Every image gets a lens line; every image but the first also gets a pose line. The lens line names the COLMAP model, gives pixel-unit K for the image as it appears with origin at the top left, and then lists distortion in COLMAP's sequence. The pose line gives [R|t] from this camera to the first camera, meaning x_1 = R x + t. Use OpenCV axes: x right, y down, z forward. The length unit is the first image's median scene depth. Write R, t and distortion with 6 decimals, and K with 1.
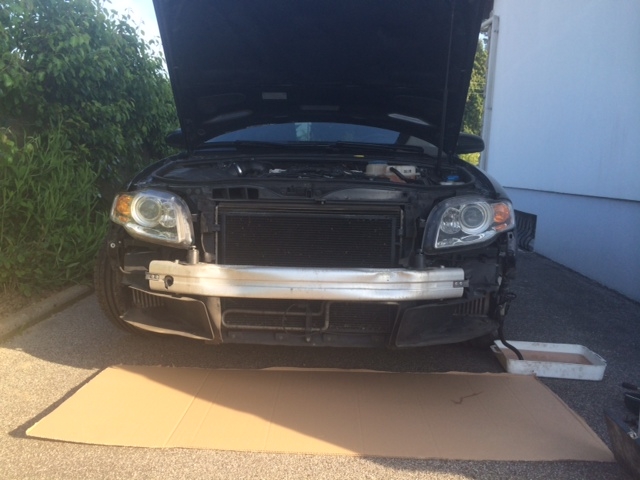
lens RADIAL K [[542.0, 0, 320.0], [0, 542.0, 240.0], [0, 0, 1]] dist [0.061212, -0.091262]
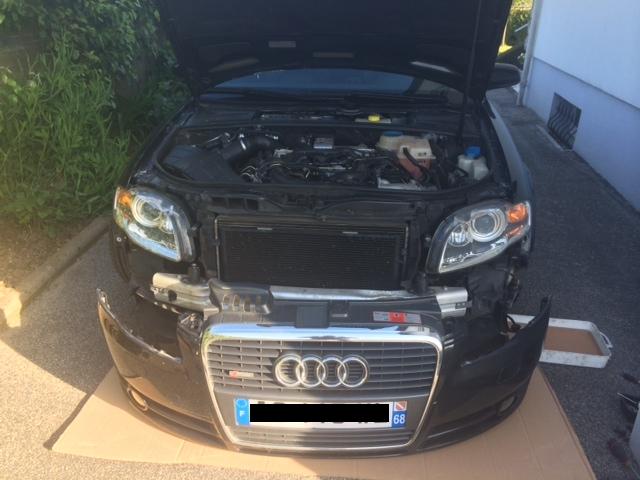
lens RADIAL K [[542.0, 0, 320.0], [0, 542.0, 240.0], [0, 0, 1]] dist [0.061212, -0.091262]
pose [[0.997818, 0.014580, -0.064400, 0.040211], [0.004329, 0.958772, 0.284142, -0.204965], [0.065887, -0.283801, 0.956617, 0.048649]]
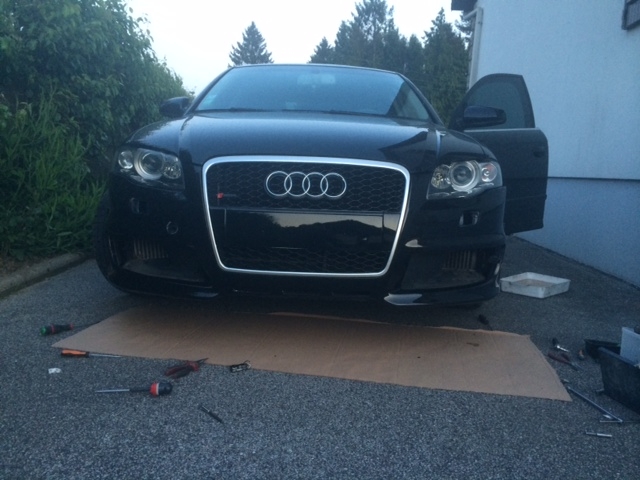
lens RADIAL K [[540.7, 0, 318.9], [0, 540.7, 243.0], [0, 0, 1]] dist [0.068979, -0.100278]
pose [[0.999326, 0.012660, 0.034445, -0.022095], [-0.013094, 0.999838, 0.012384, 0.057705], [-0.034283, -0.012826, 0.999330, -0.029637]]
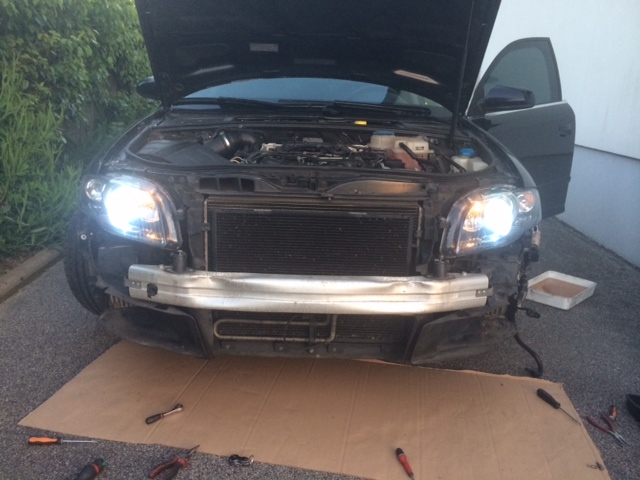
lens RADIAL K [[540.7, 0, 318.9], [0, 540.7, 243.0], [0, 0, 1]] dist [0.068979, -0.100278]
pose [[0.998985, 0.002355, 0.044985, -0.033904], [-0.008986, 0.988979, 0.147782, -0.084280], [-0.044141, -0.148036, 0.987996, 0.094551]]
